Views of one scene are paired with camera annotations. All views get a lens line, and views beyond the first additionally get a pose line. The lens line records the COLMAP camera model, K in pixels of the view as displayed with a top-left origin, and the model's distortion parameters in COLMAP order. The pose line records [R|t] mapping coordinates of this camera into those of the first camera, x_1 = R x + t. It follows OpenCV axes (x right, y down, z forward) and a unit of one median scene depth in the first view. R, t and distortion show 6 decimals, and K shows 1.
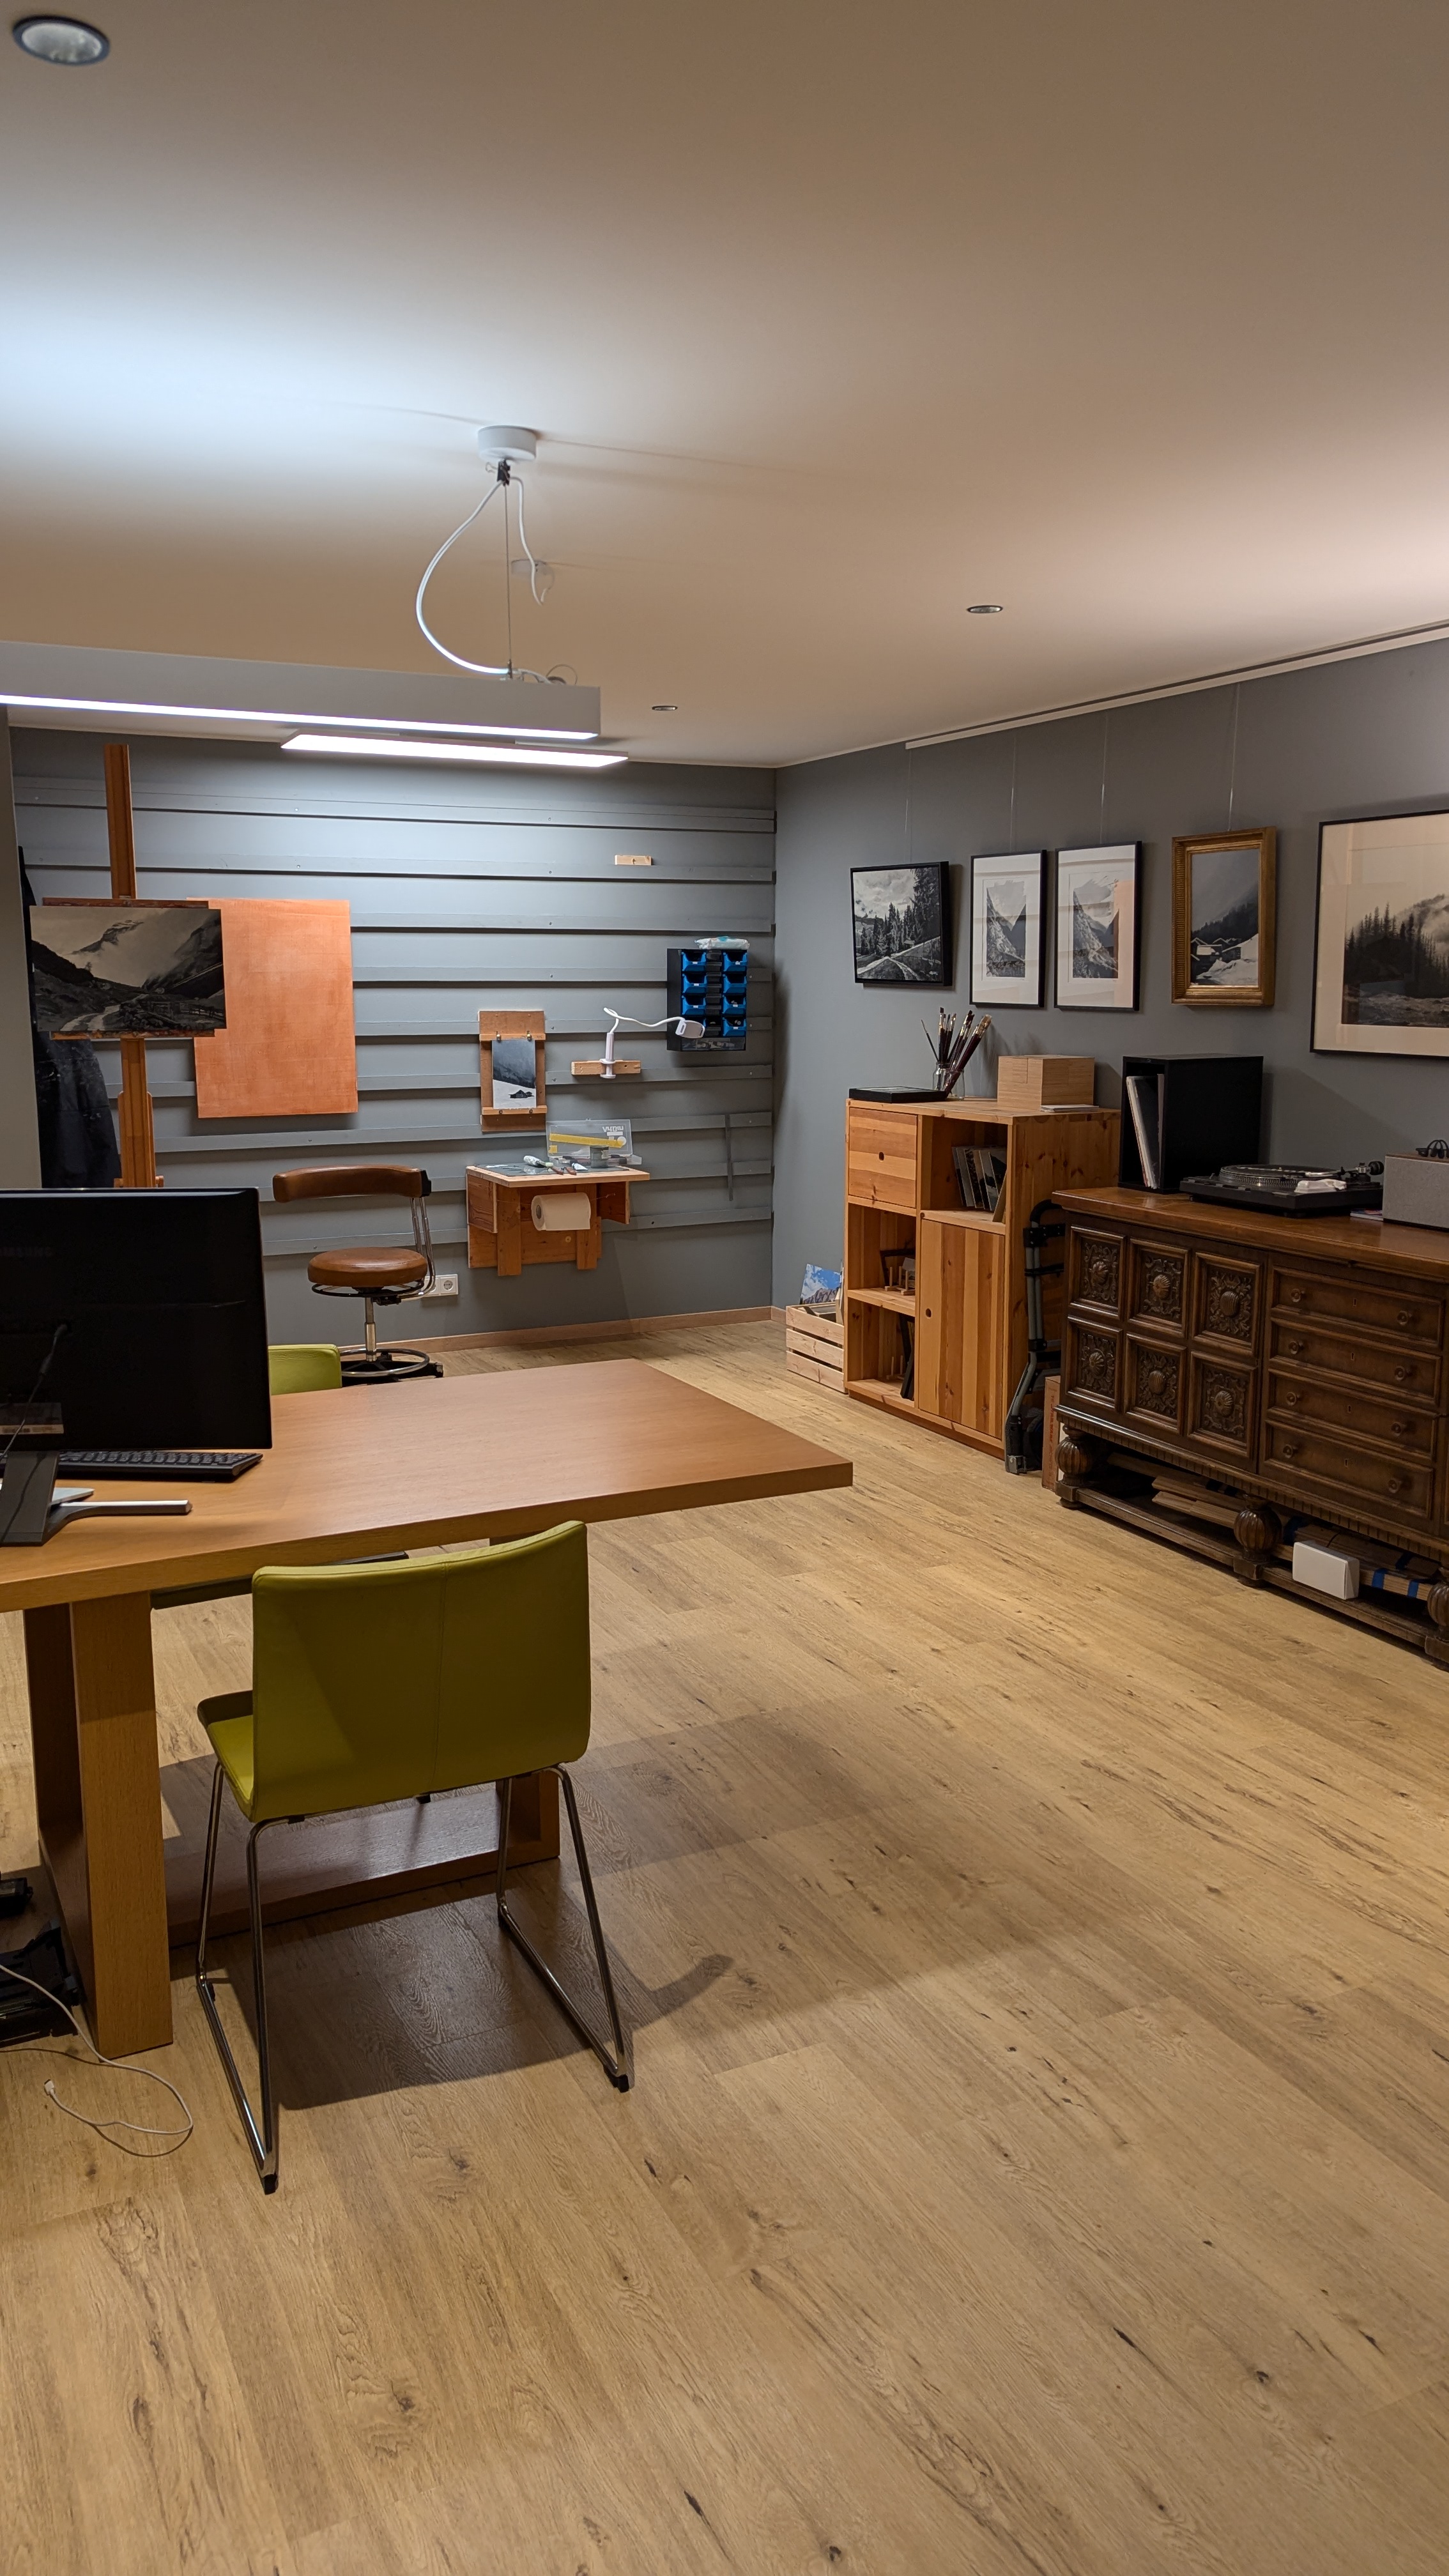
lens RADIAL K [[1813.7, 0, 717.6], [0, 1813.7, 1293.5], [0, 0, 1]] dist [0.039027, -0.041796]
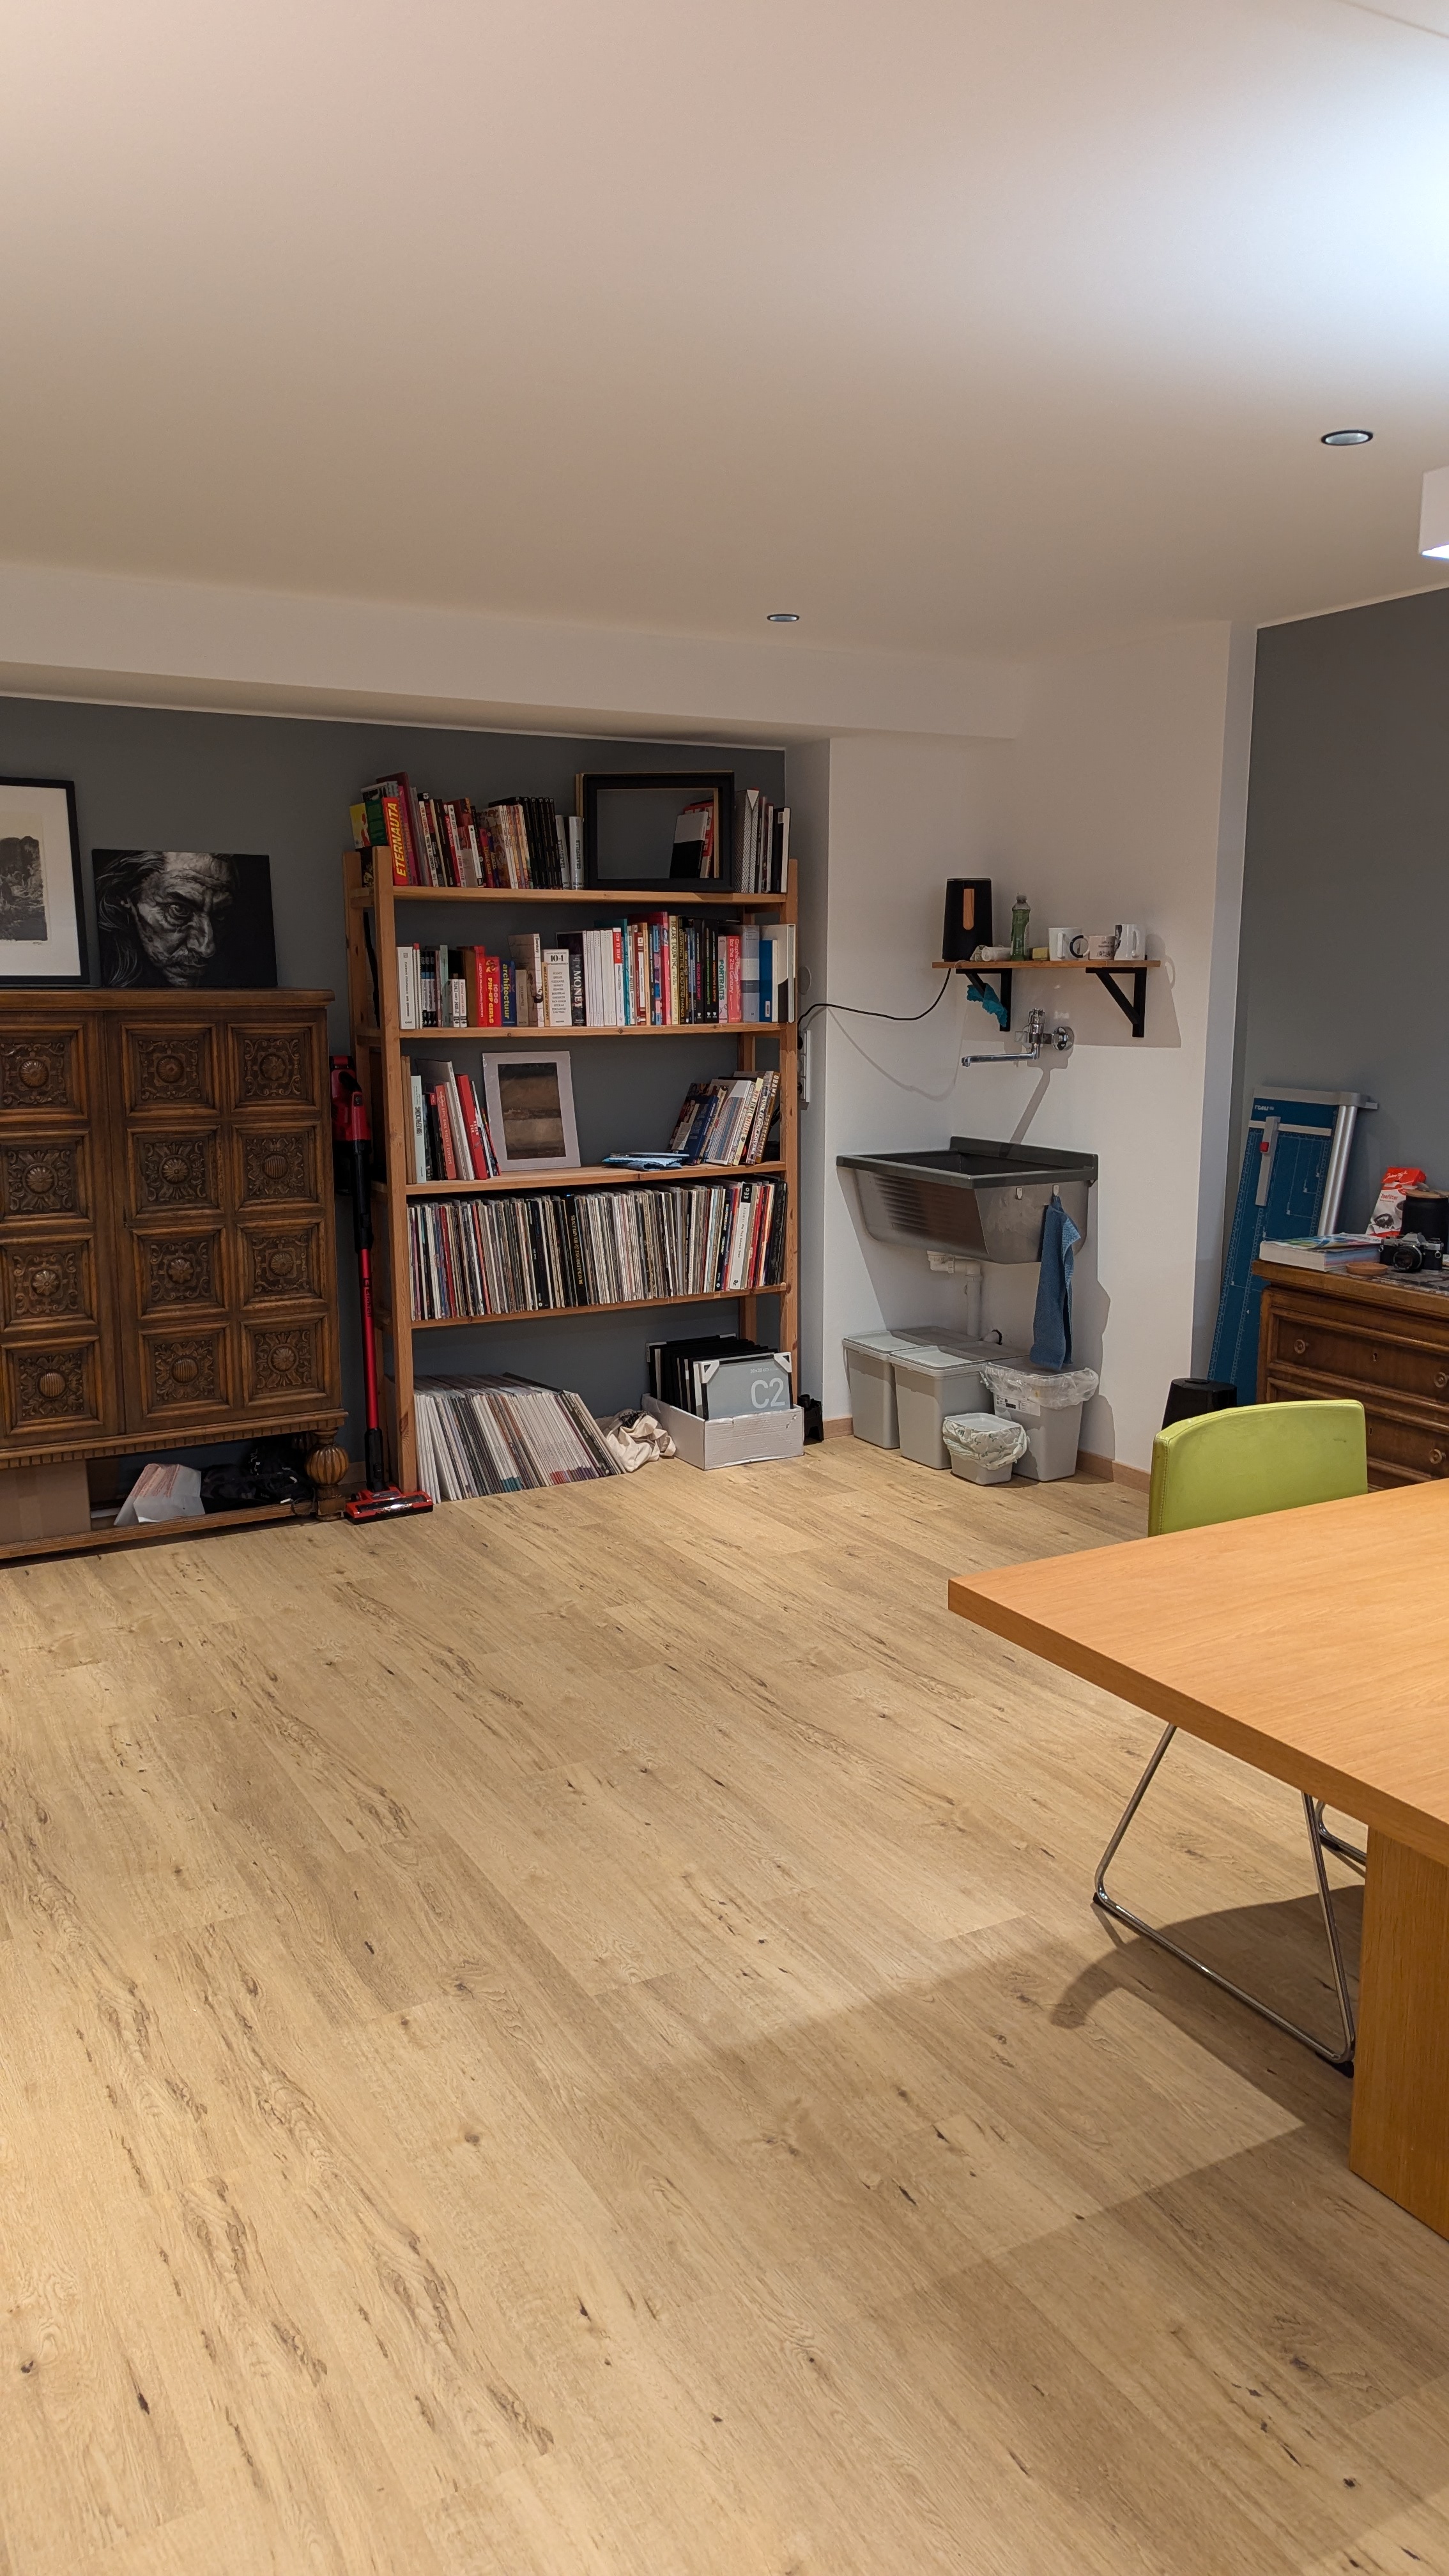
lens RADIAL K [[1813.7, 0, 725.9], [0, 1813.7, 1292.2], [0, 0, 1]] dist [0.039027, -0.041796]
pose [[-0.998470, 0.015594, -0.053061, 0.160774], [-0.003900, 0.937184, 0.348815, -0.223721], [0.055167, 0.348488, -0.935688, 1.288338]]
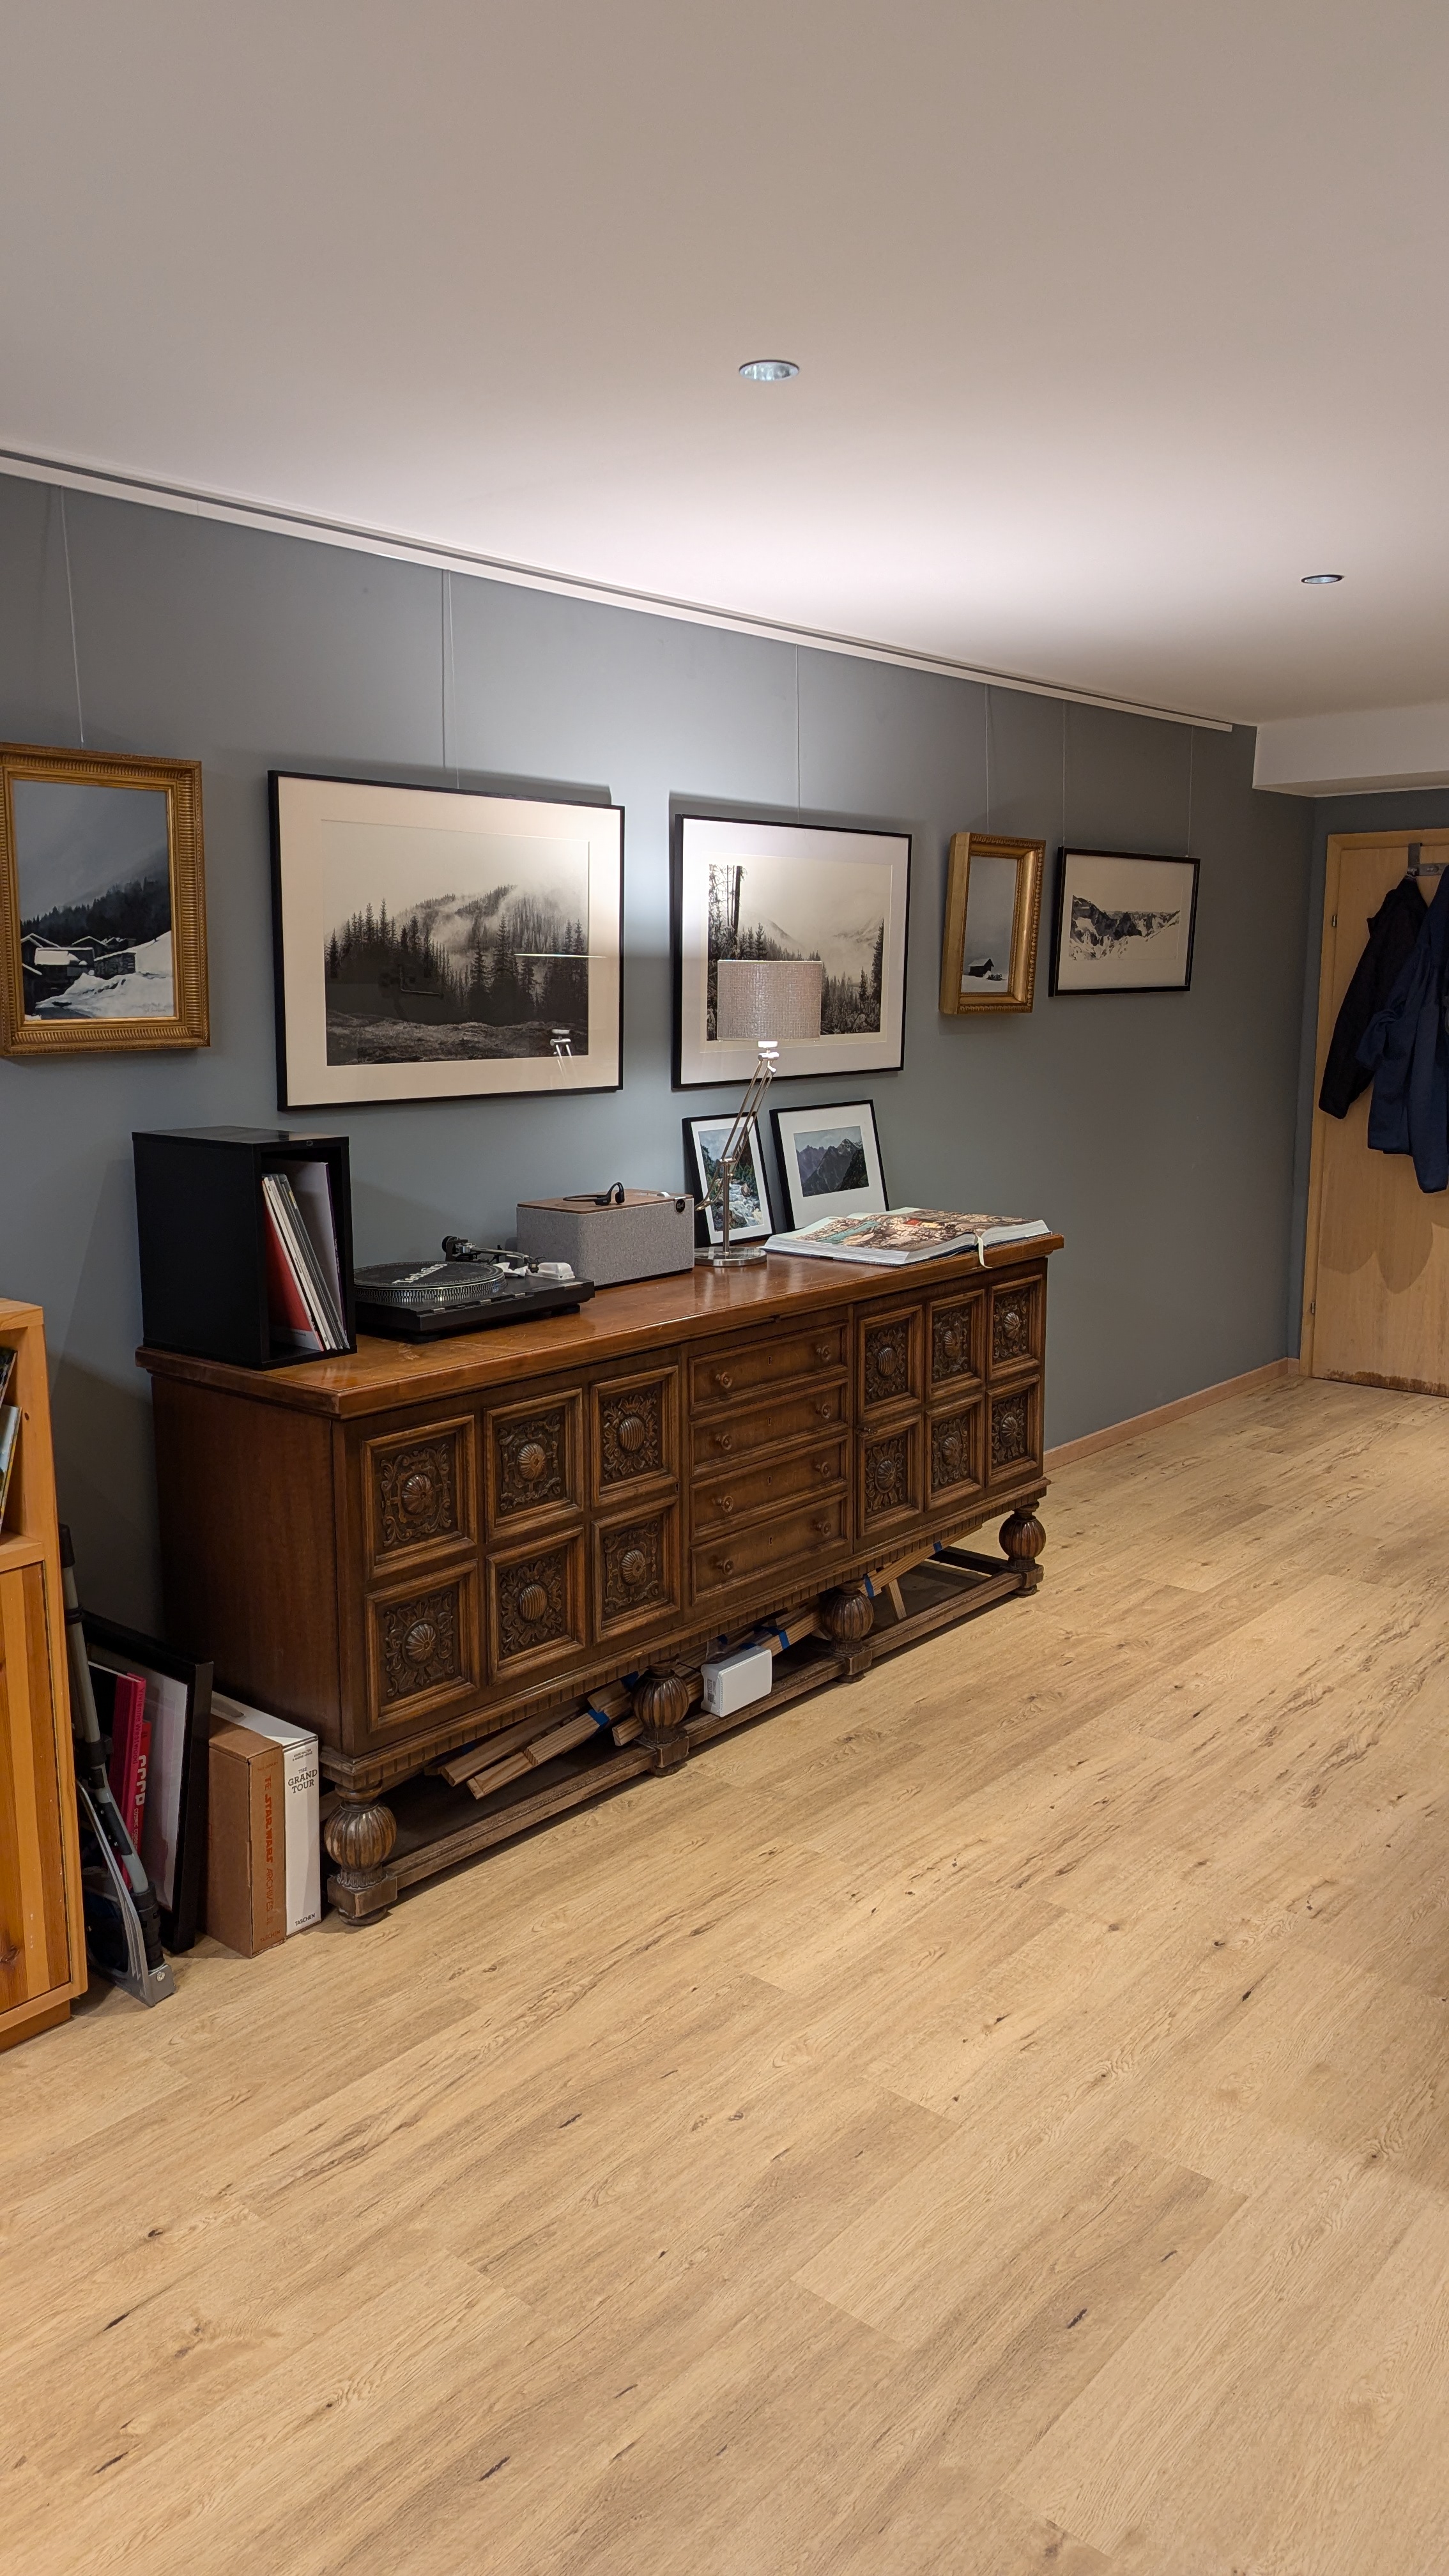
lens RADIAL K [[1813.7, 0, 708.4], [0, 1813.7, 1277.9], [0, 0, 1]] dist [0.039027, -0.041796]
pose [[-0.393861, -0.145657, 0.907556, -0.470077], [0.168773, 0.959118, 0.227177, -0.260995], [-0.903543, 0.242647, -0.353176, 1.450663]]
